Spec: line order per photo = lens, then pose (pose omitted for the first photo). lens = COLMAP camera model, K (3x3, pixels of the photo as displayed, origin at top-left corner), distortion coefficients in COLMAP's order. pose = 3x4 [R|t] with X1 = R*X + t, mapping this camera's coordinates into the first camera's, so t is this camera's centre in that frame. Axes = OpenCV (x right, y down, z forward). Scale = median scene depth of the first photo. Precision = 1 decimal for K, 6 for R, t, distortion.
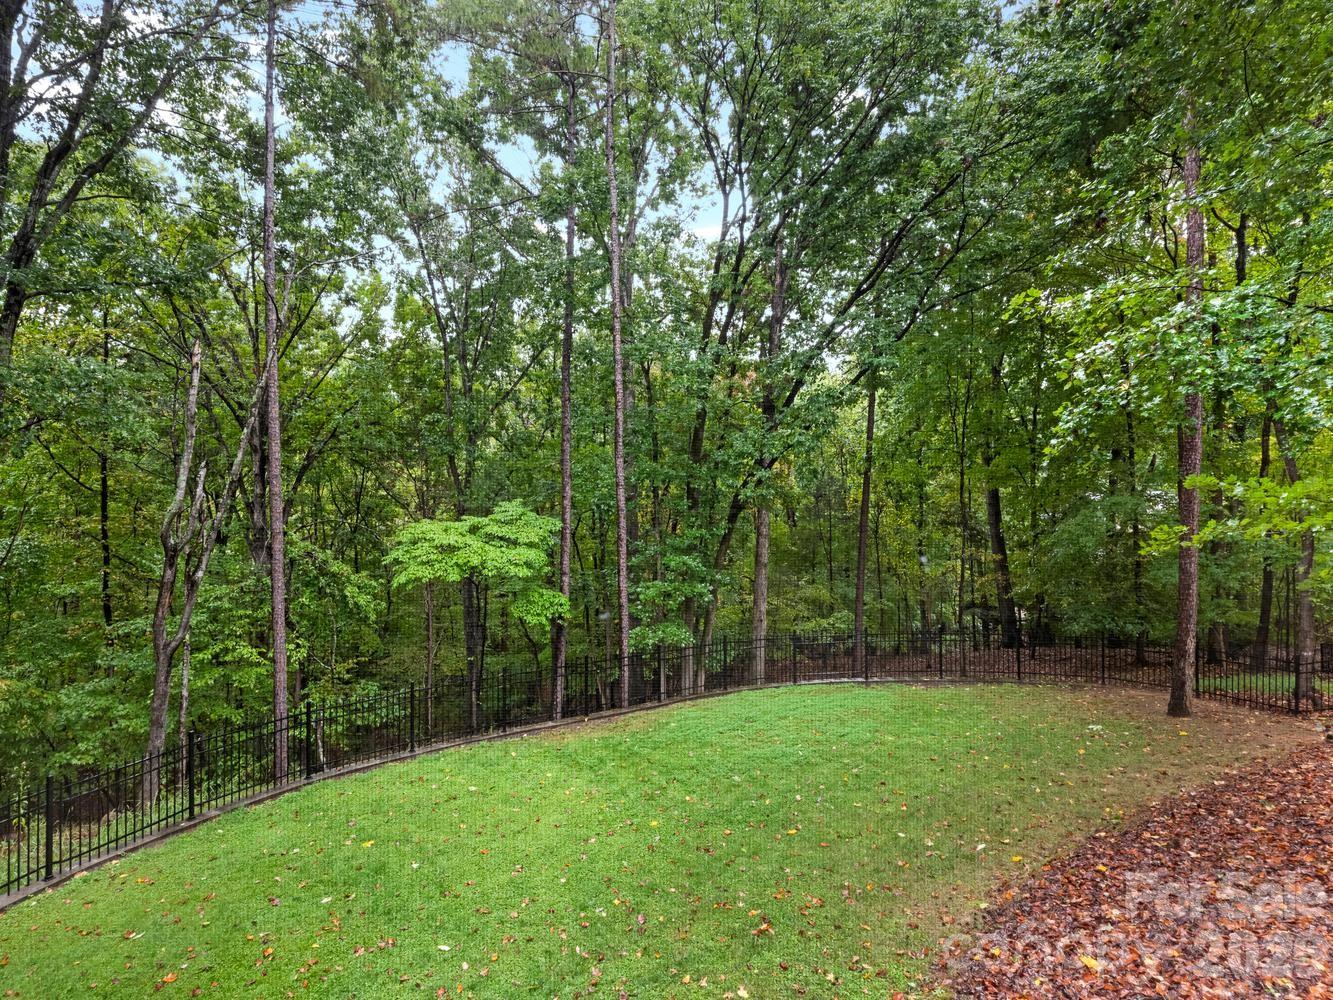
lens RADIAL K [[762.0, 0, 663.7], [0, 762.0, 496.7], [0, 0, 1]] dist [-0.002294, -0.000115]
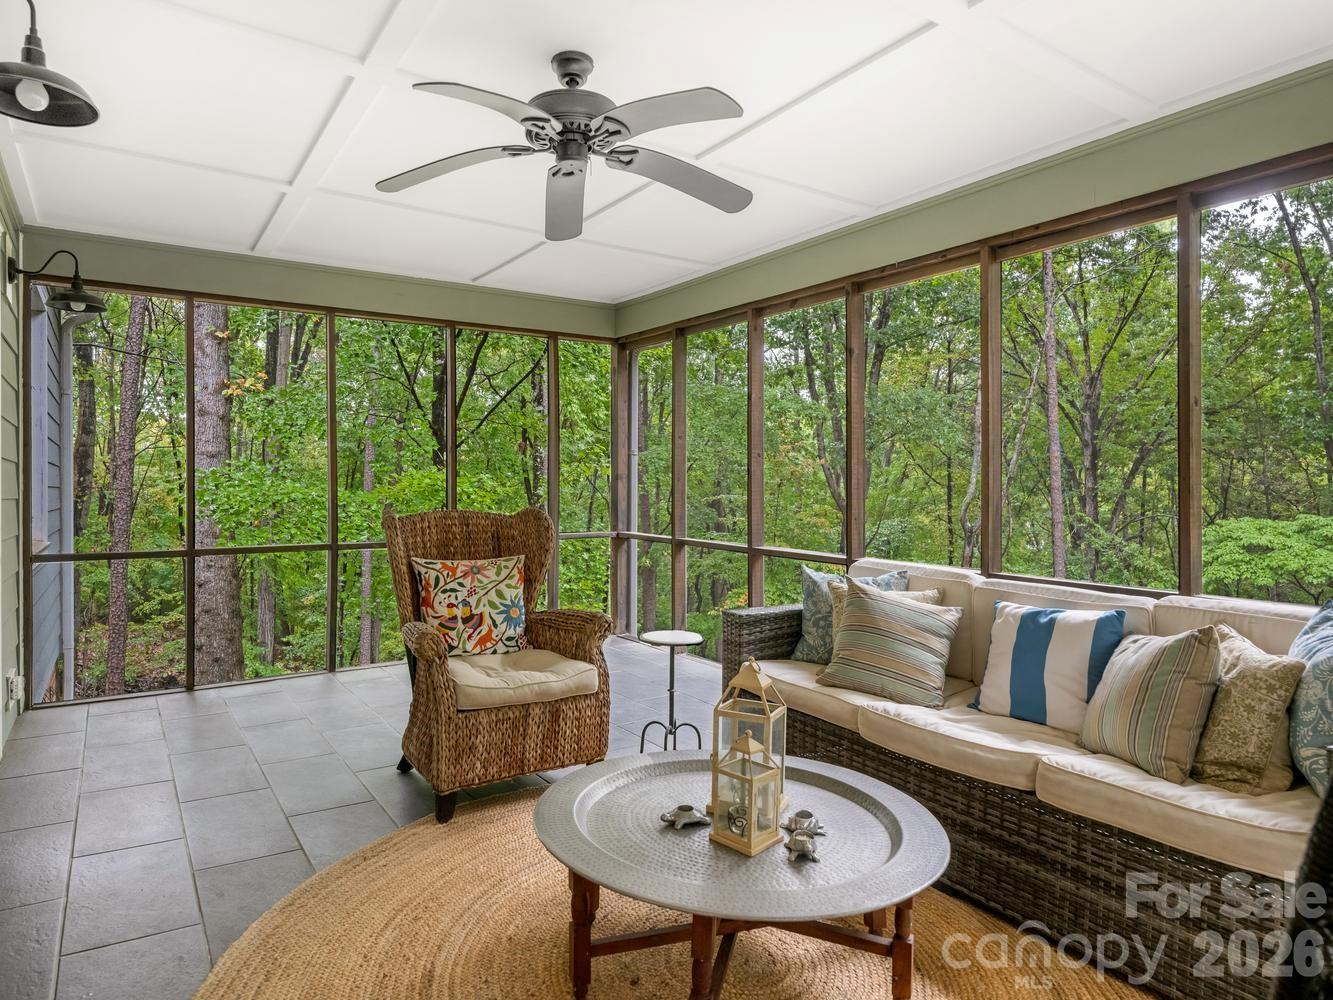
lens RADIAL K [[853.0, 0, 666.1], [0, 853.0, 493.9], [0, 0, 1]] dist [0.000429, 0.000119]
pose [[0.535053, 0.009051, -0.844770, 0.190227], [-0.005784, 0.999958, 0.007050, -0.000158], [0.844798, 0.001115, 0.535084, -0.127565]]
